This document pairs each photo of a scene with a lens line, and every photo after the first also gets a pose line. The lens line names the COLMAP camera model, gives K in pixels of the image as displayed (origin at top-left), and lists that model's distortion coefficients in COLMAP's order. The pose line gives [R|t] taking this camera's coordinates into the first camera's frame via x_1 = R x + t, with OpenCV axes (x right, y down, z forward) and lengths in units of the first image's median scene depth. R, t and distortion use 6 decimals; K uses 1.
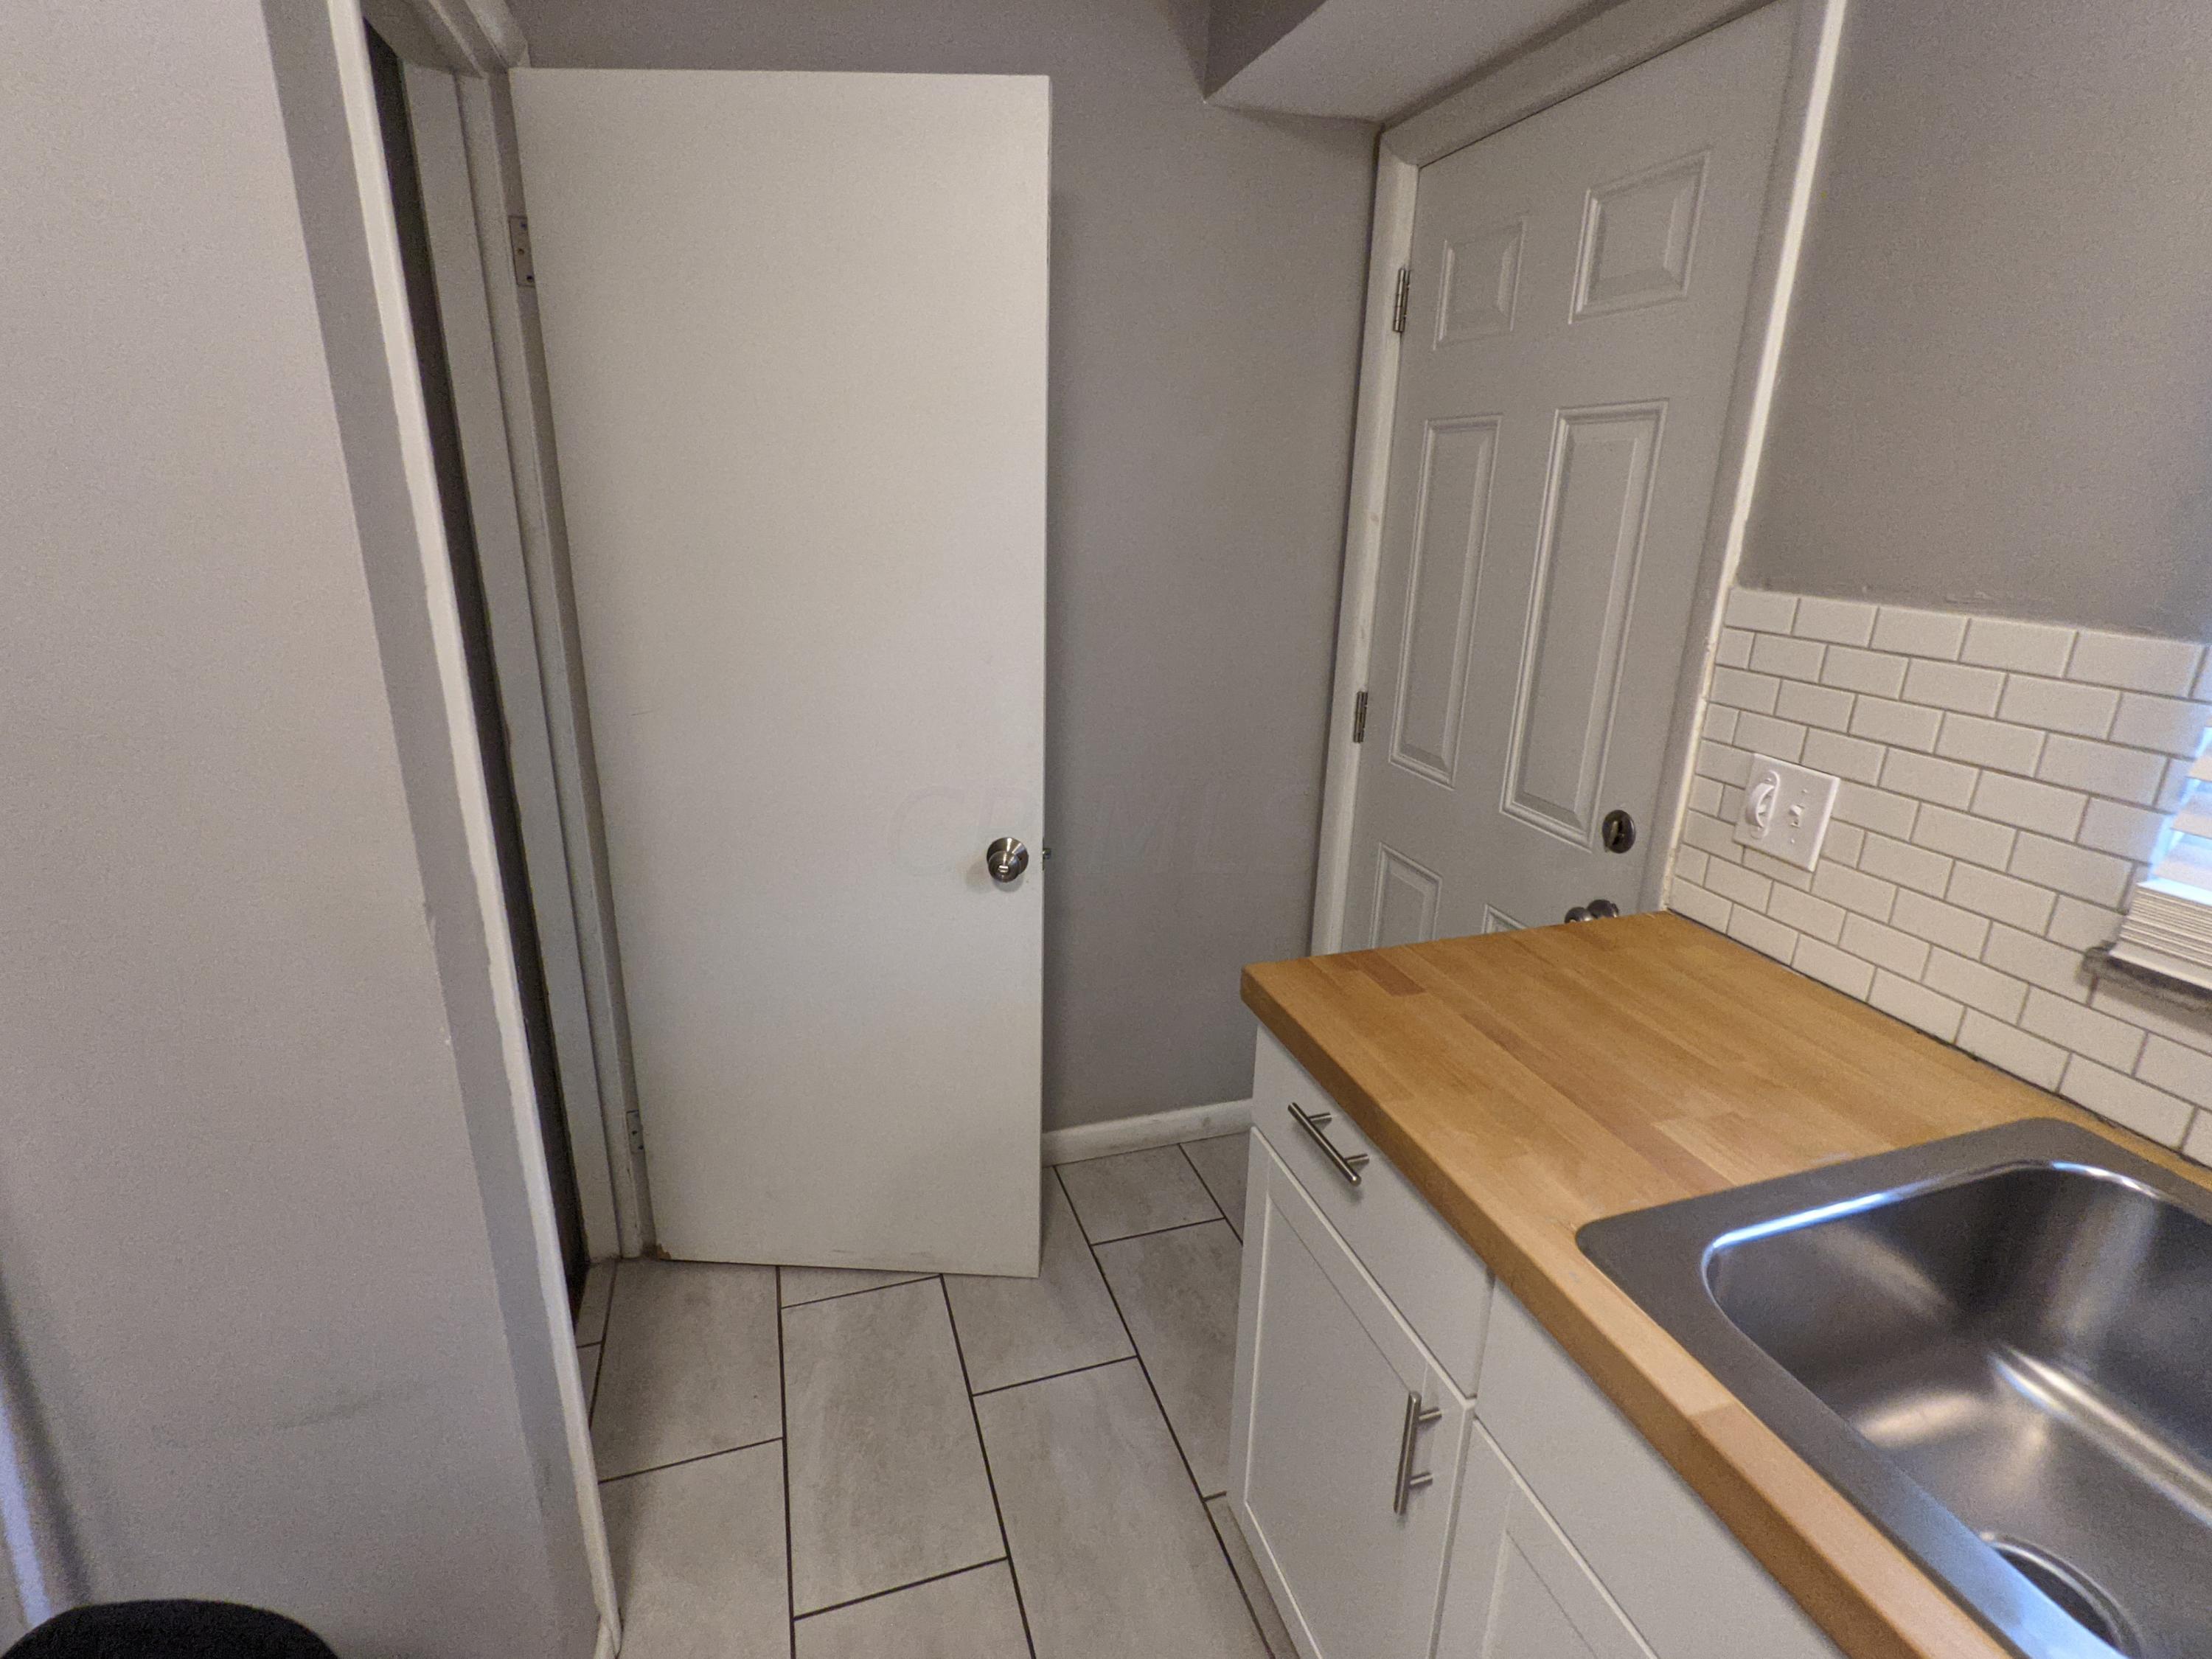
lens RADIAL K [[1074.1, 0, 1103.4], [0, 1074.1, 839.3], [0, 0, 1]] dist [0.001200, 0.000978]
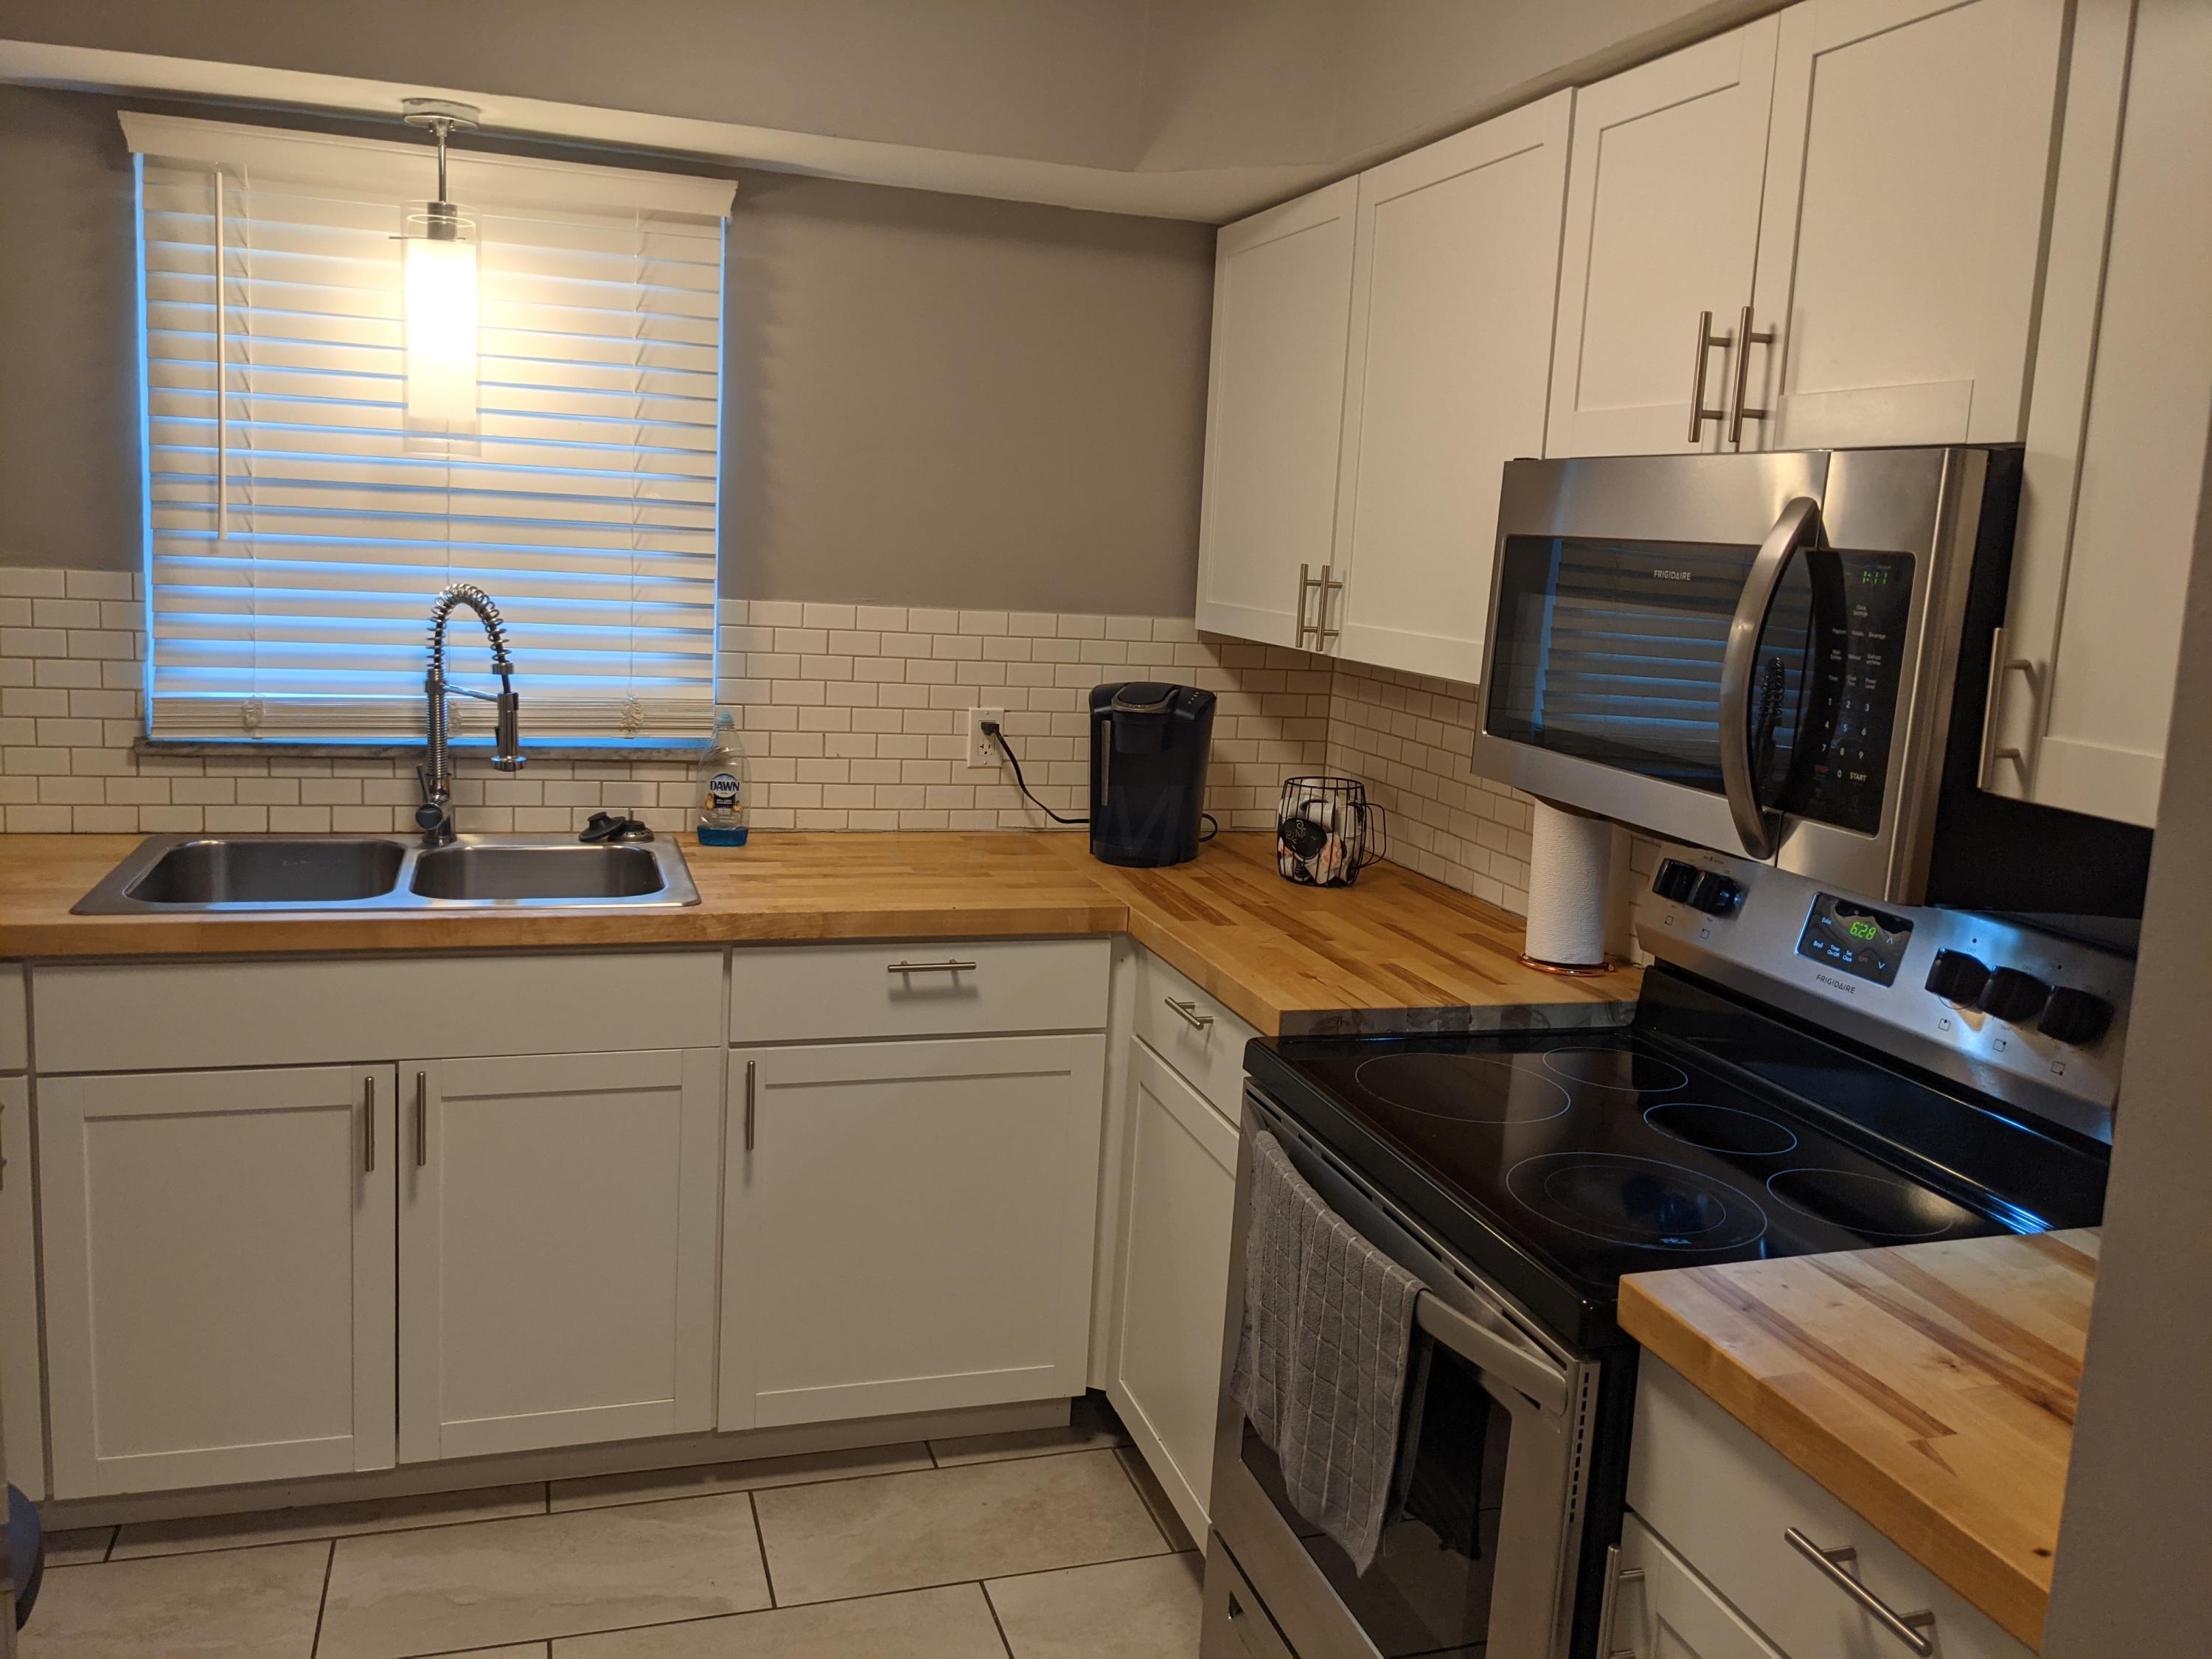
lens RADIAL K [[1743.6, 0, 1099.7], [0, 1743.6, 776.0], [0, 0, 1]] dist [0.065553, -0.106254]
pose [[0.009144, -0.160571, 0.986982, -1.484409], [0.266099, 0.951825, 0.152386, 0.102524], [-0.963902, 0.261241, 0.051431, -0.520820]]
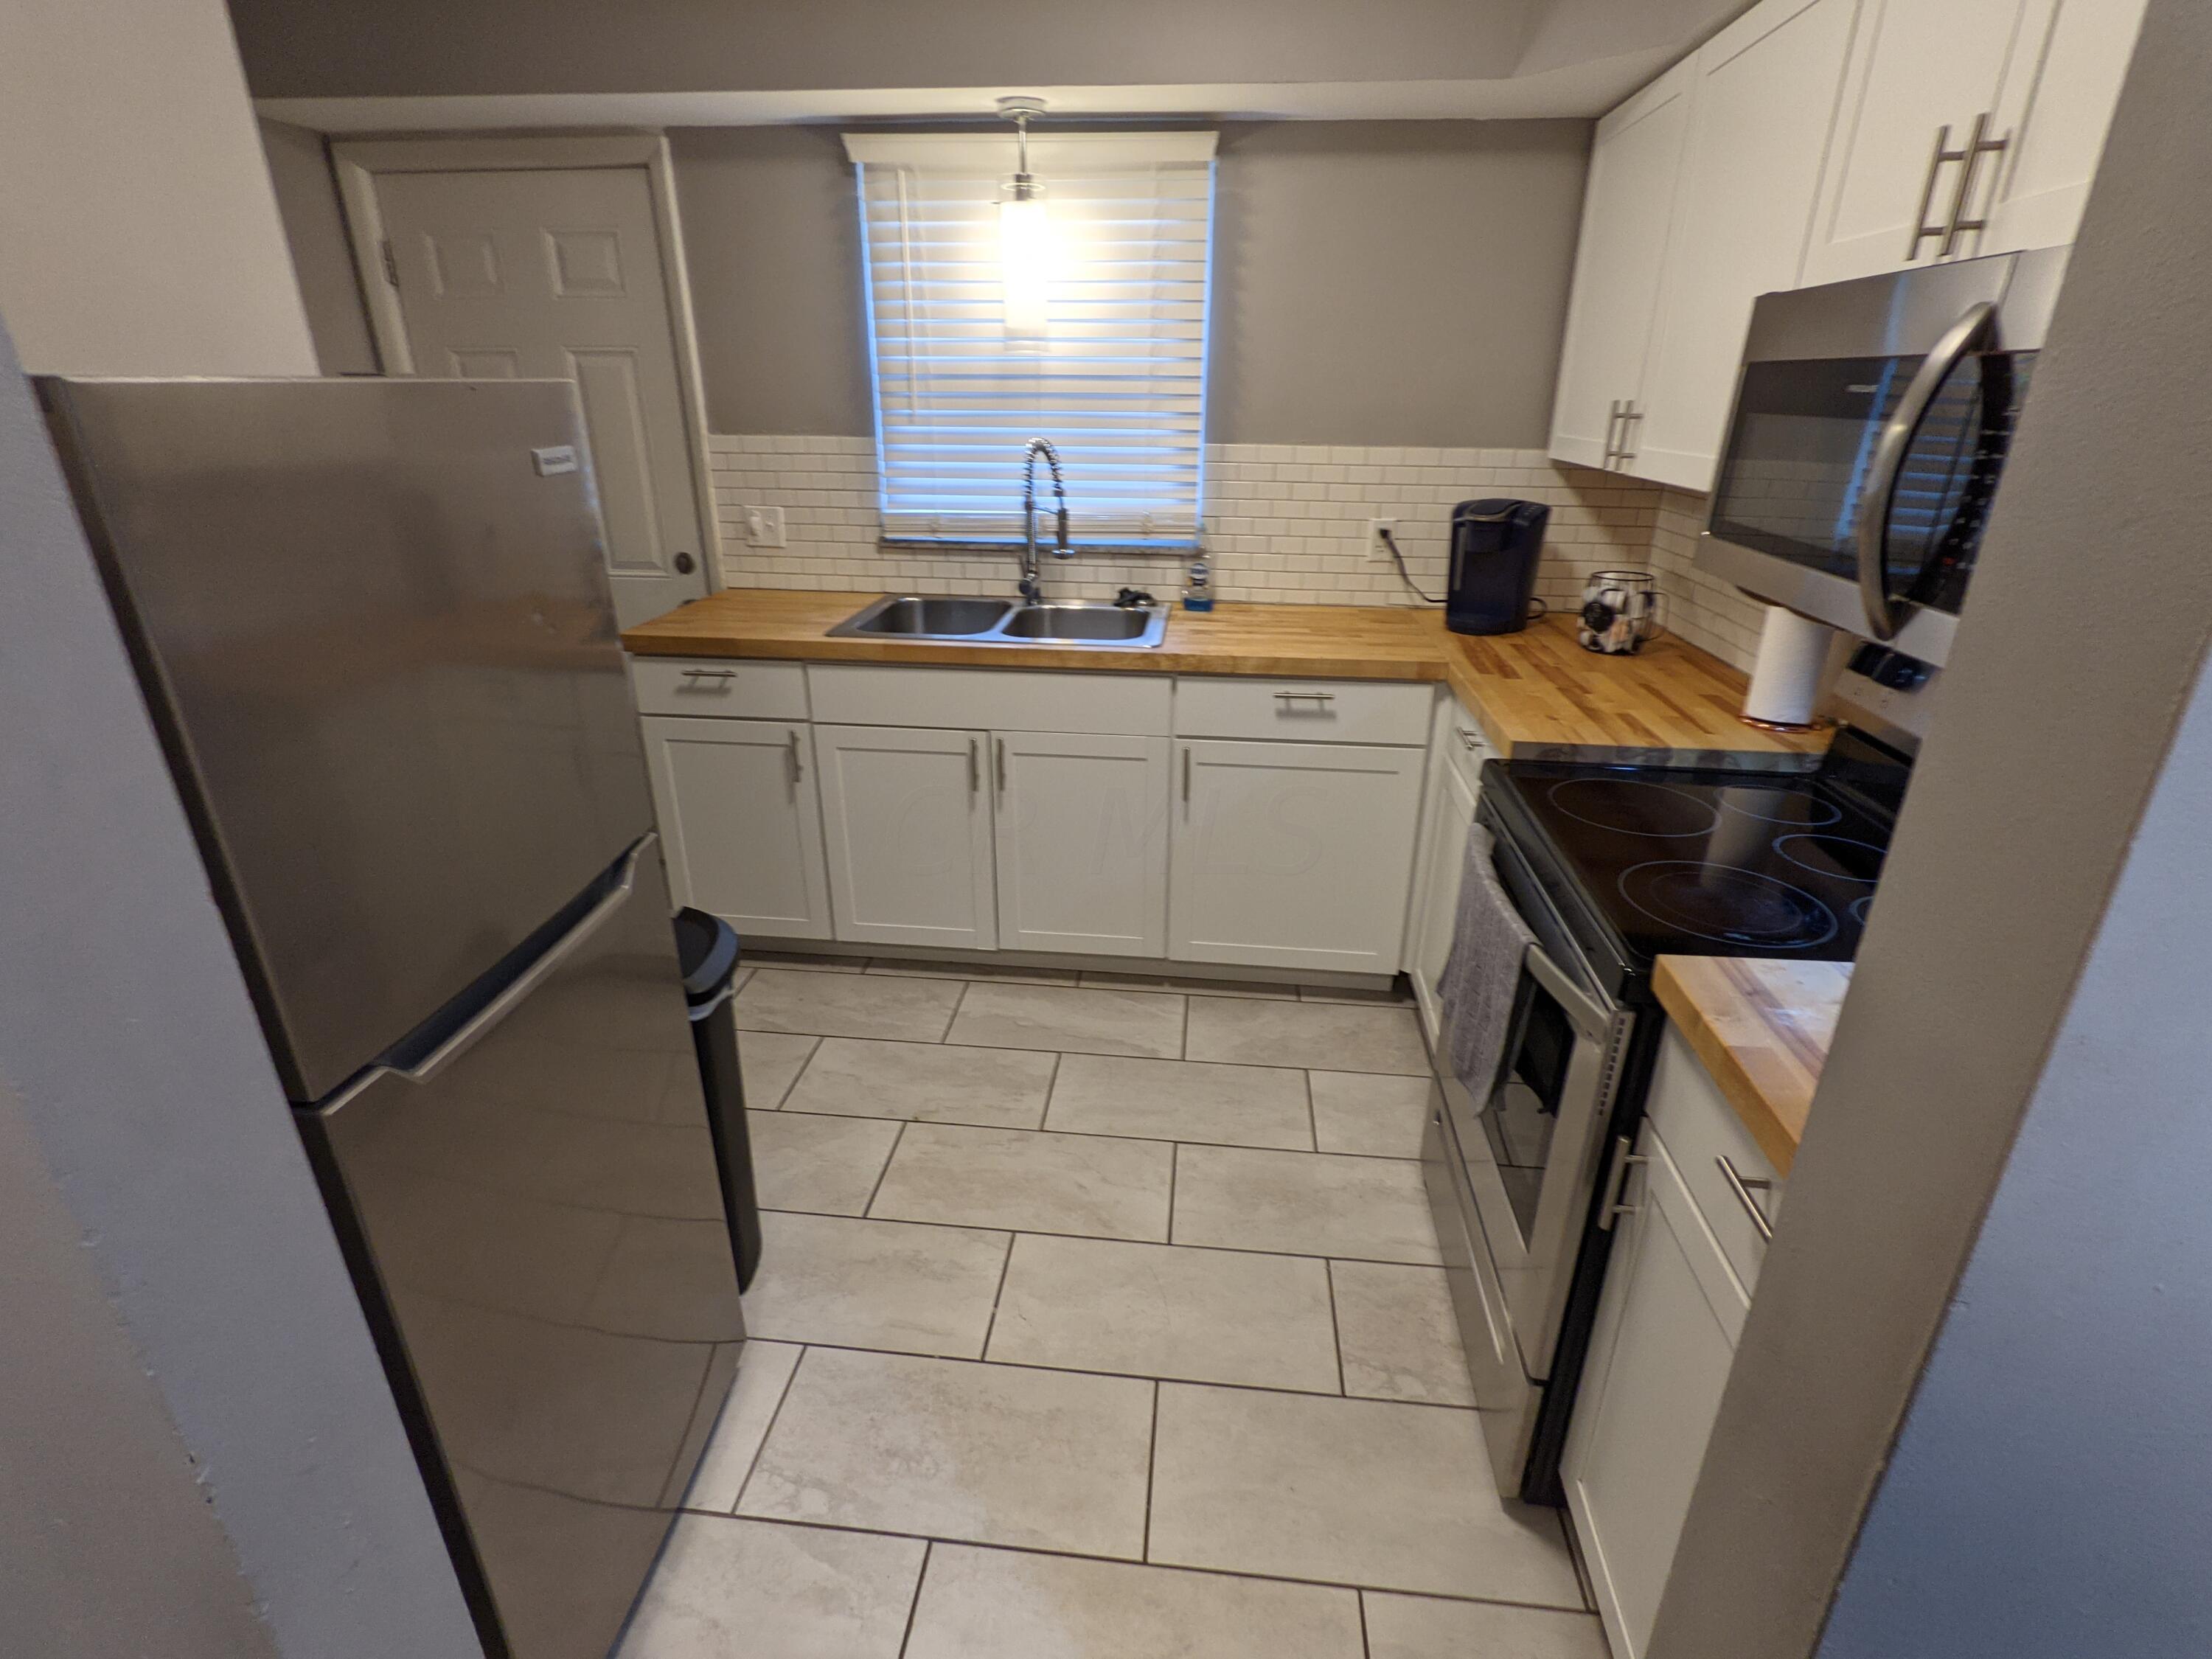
lens RADIAL K [[1074.1, 0, 1106.9], [0, 1074.1, 839.9], [0, 0, 1]] dist [0.001200, 0.000978]
pose [[0.405656, -0.370428, 0.835599, -1.336460], [0.289374, 0.919220, 0.267016, 0.198648], [-0.867010, 0.133484, 0.480079, -0.742879]]
